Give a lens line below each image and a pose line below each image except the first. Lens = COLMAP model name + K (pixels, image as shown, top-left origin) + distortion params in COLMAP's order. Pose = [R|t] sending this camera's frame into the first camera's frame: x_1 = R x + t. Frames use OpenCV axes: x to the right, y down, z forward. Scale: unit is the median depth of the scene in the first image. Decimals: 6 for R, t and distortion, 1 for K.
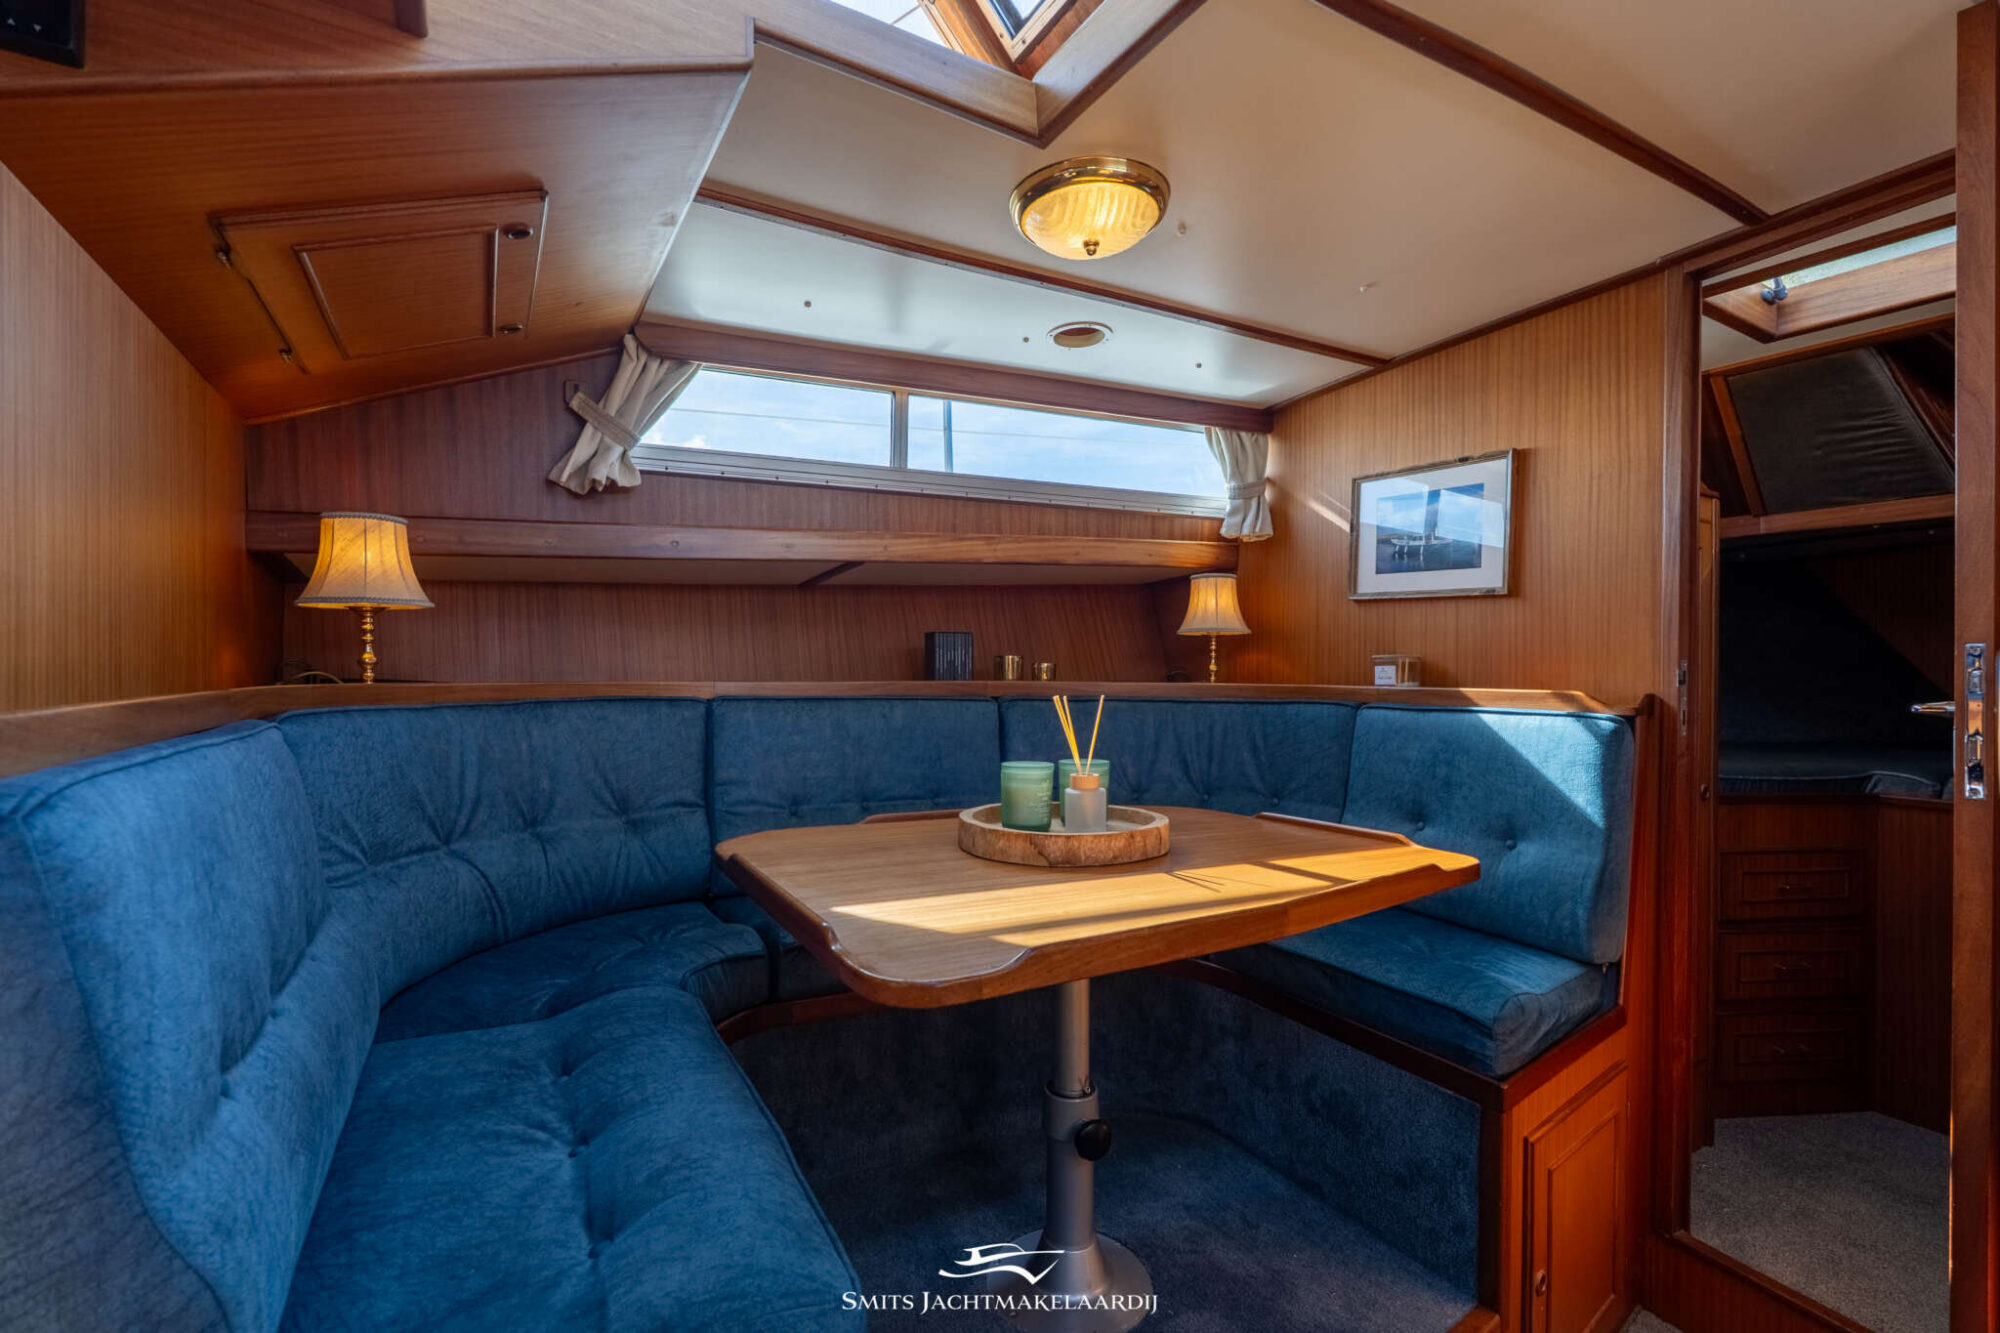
lens RADIAL K [[878.5, 0, 1000.0], [0, 878.5, 666.5], [0, 0, 1]] dist [-0.003997, 0.000295]
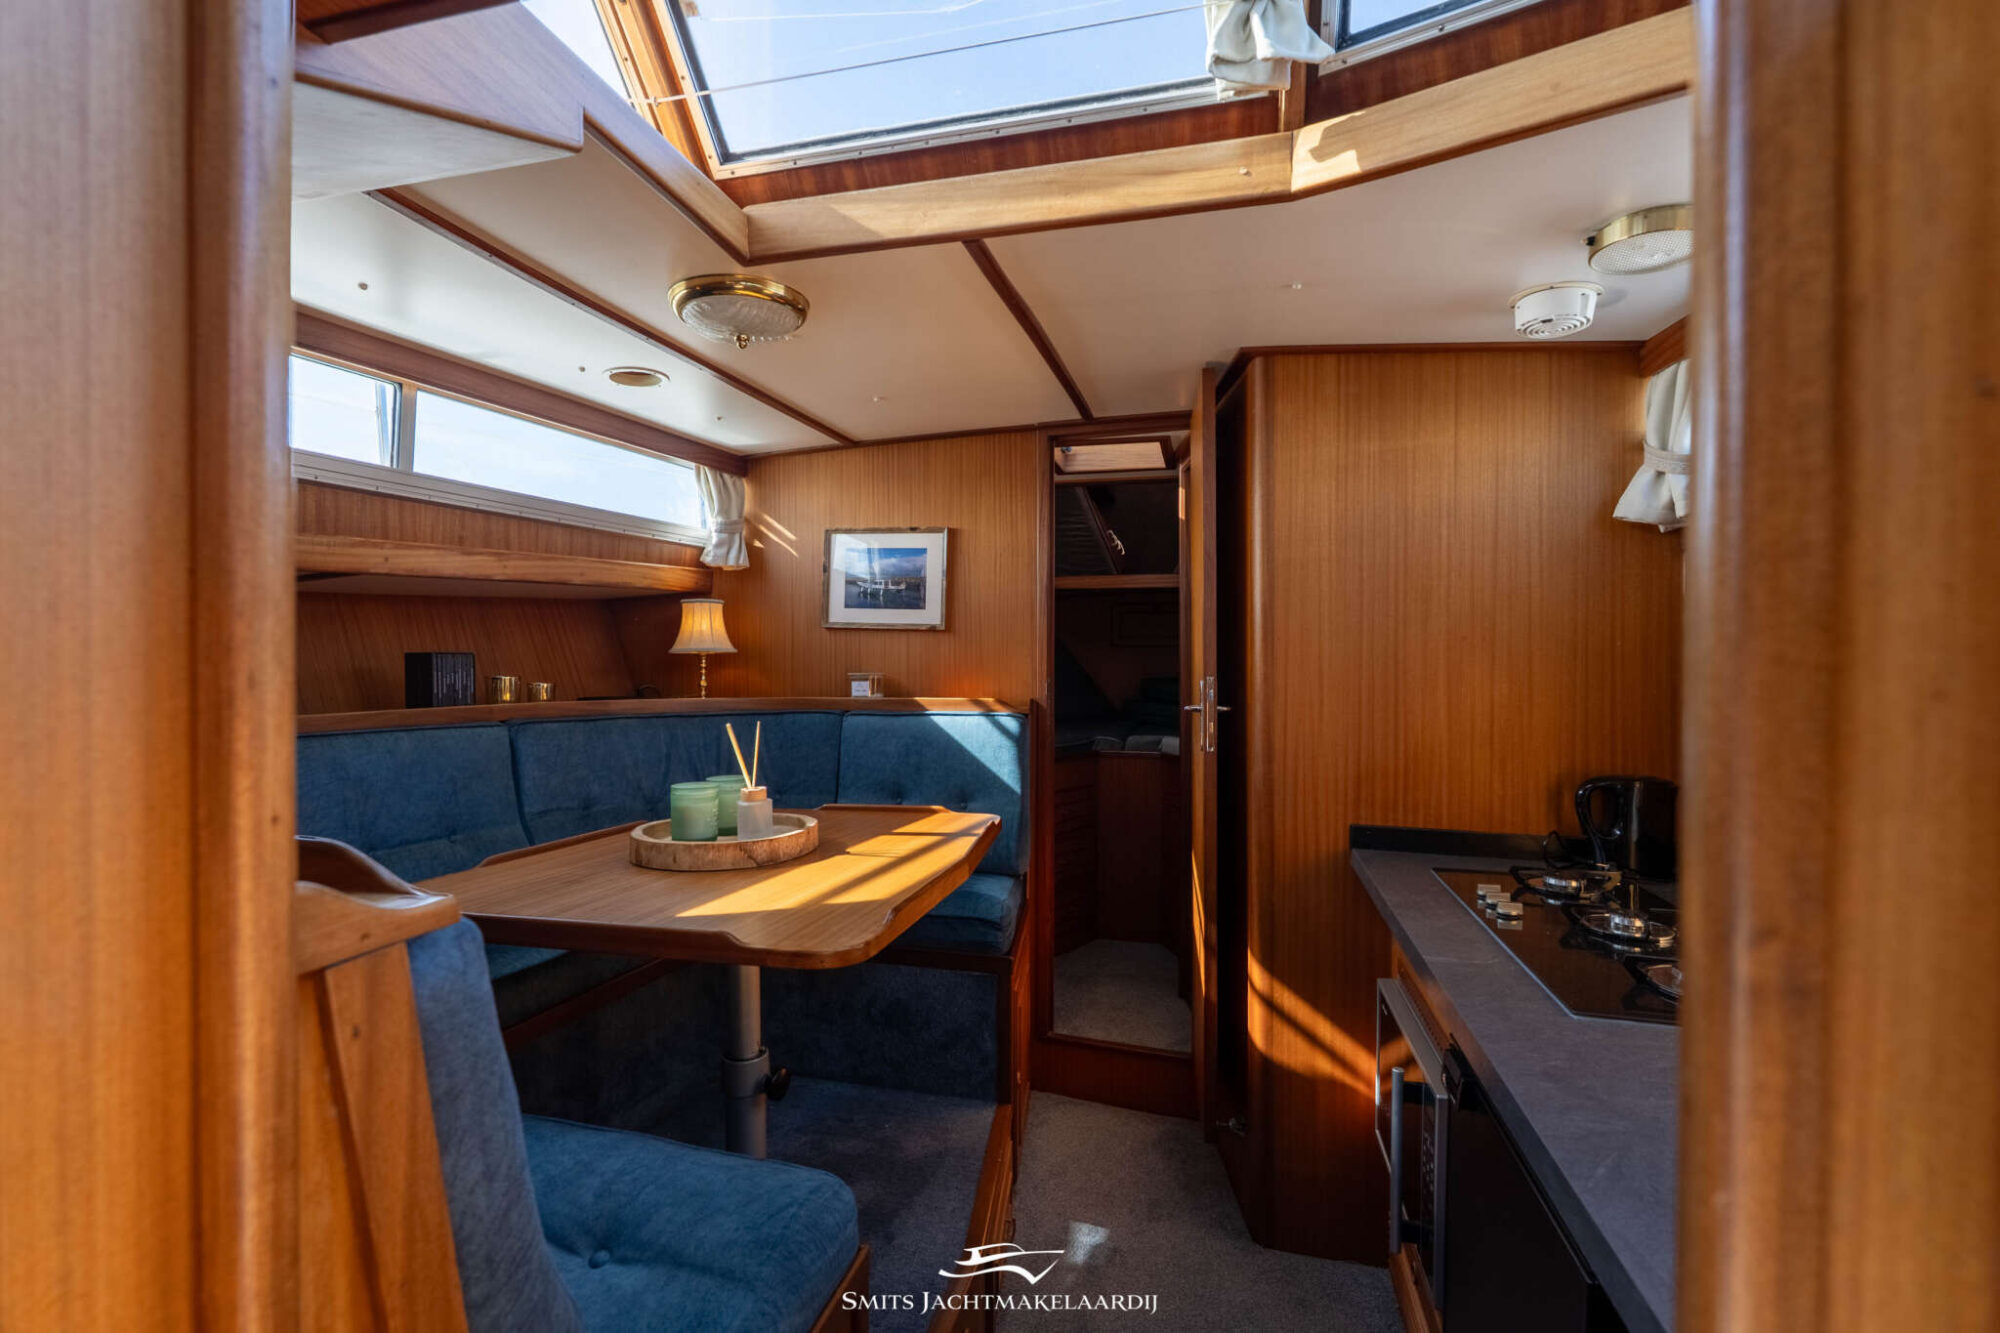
lens RADIAL K [[878.5, 0, 1000.0], [0, 878.5, 666.5], [0, 0, 1]] dist [-0.003997, 0.000295]
pose [[0.702513, -0.010984, 0.711586, -0.327223], [0.005364, 0.999934, 0.010139, -0.033873], [-0.711651, -0.003306, 0.702526, -0.050354]]
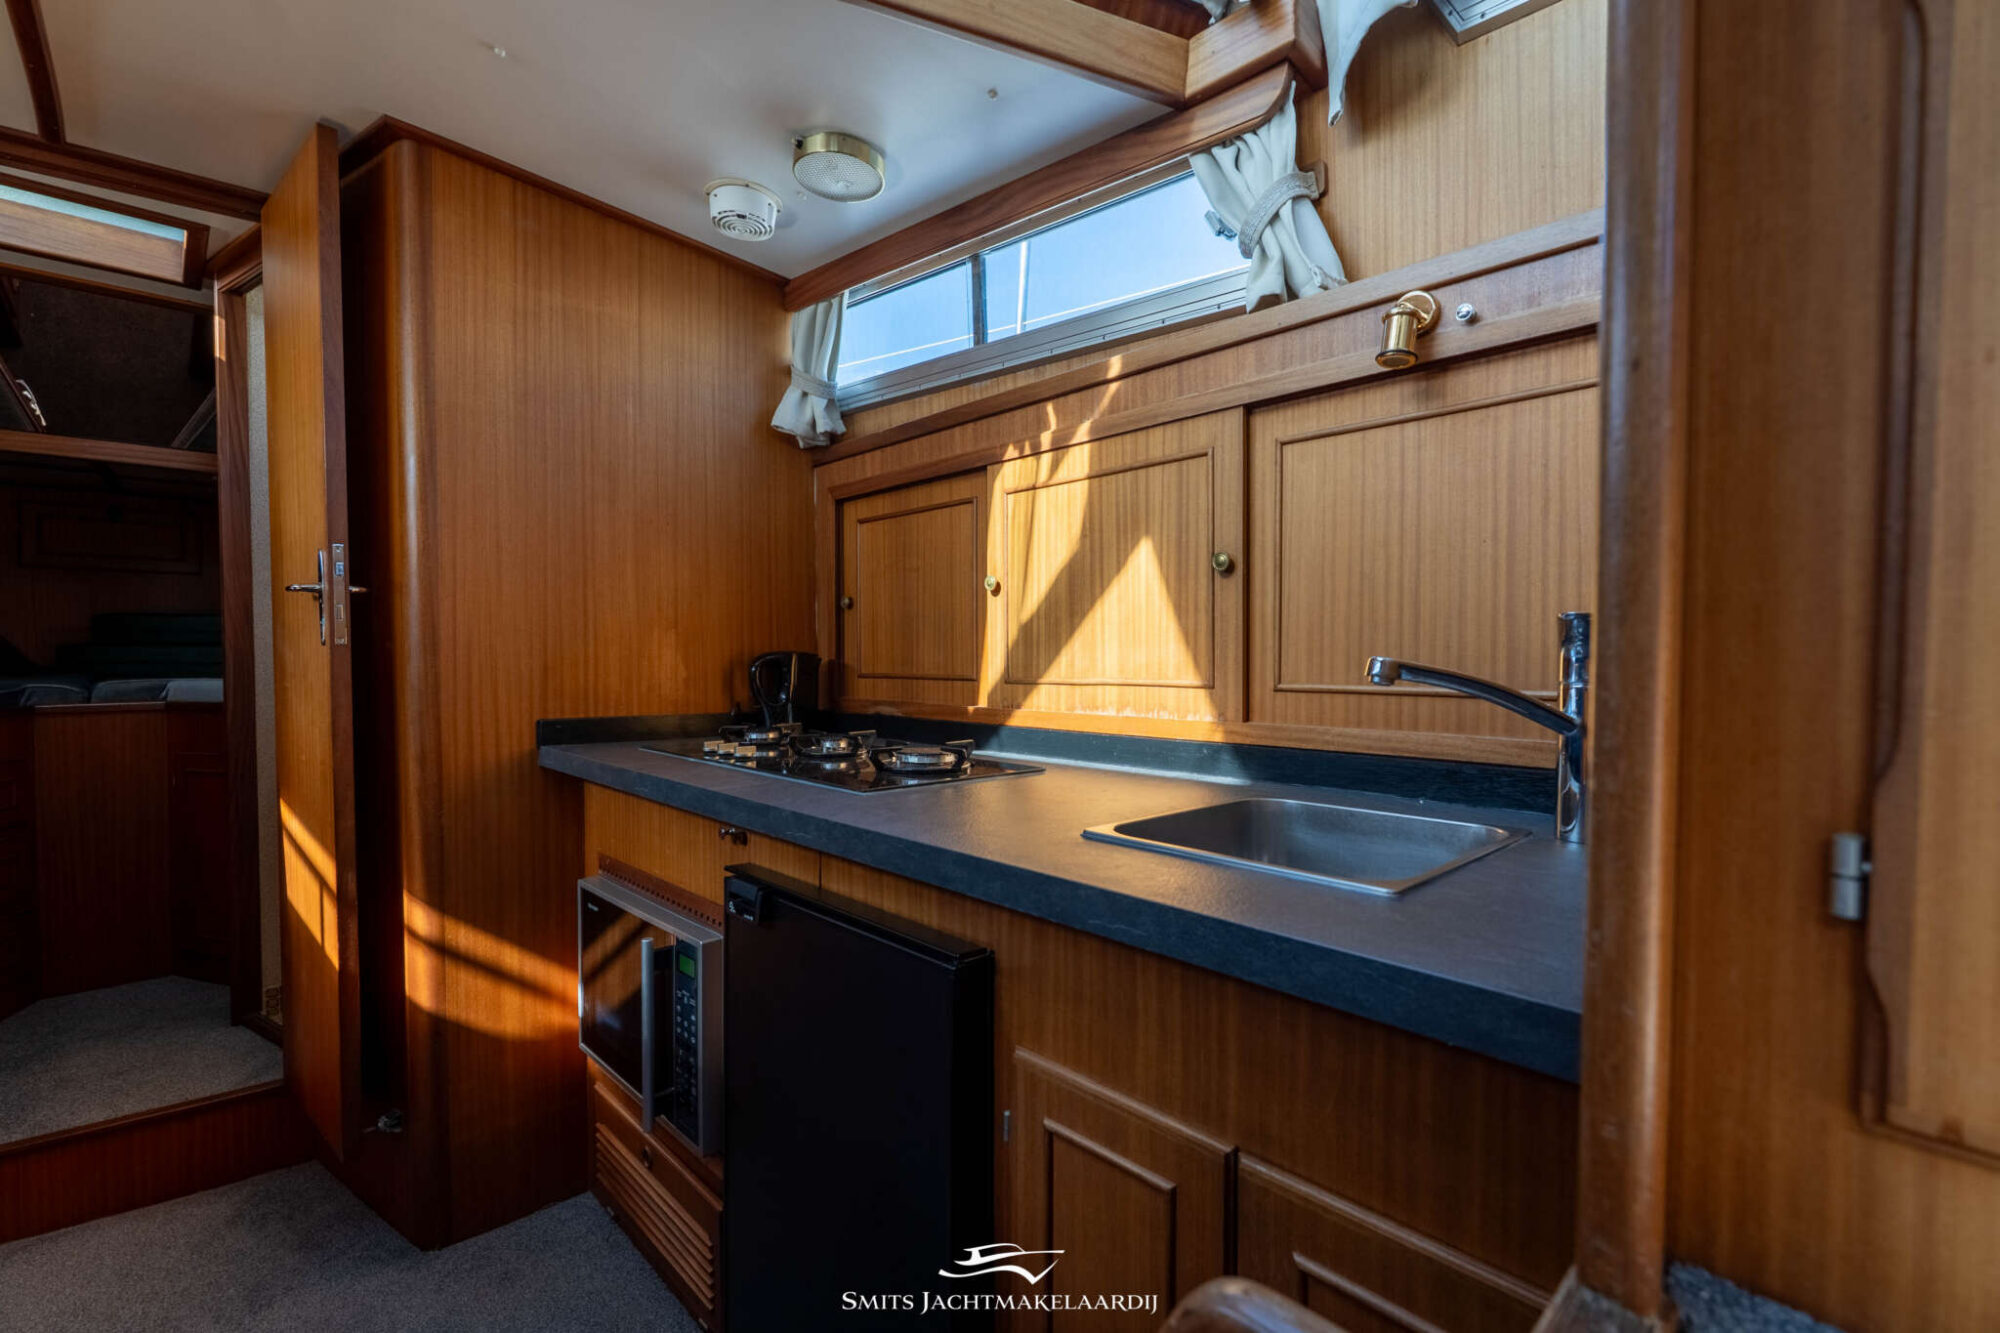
lens RADIAL K [[878.5, 0, 1000.0], [0, 878.5, 666.5], [0, 0, 1]] dist [-0.003997, 0.000295]
pose [[-0.233687, -0.030509, 0.971833, -0.308749], [-0.000809, 0.999513, 0.031183, 0.063823], [-0.972311, 0.006501, -0.233598, 0.100415]]
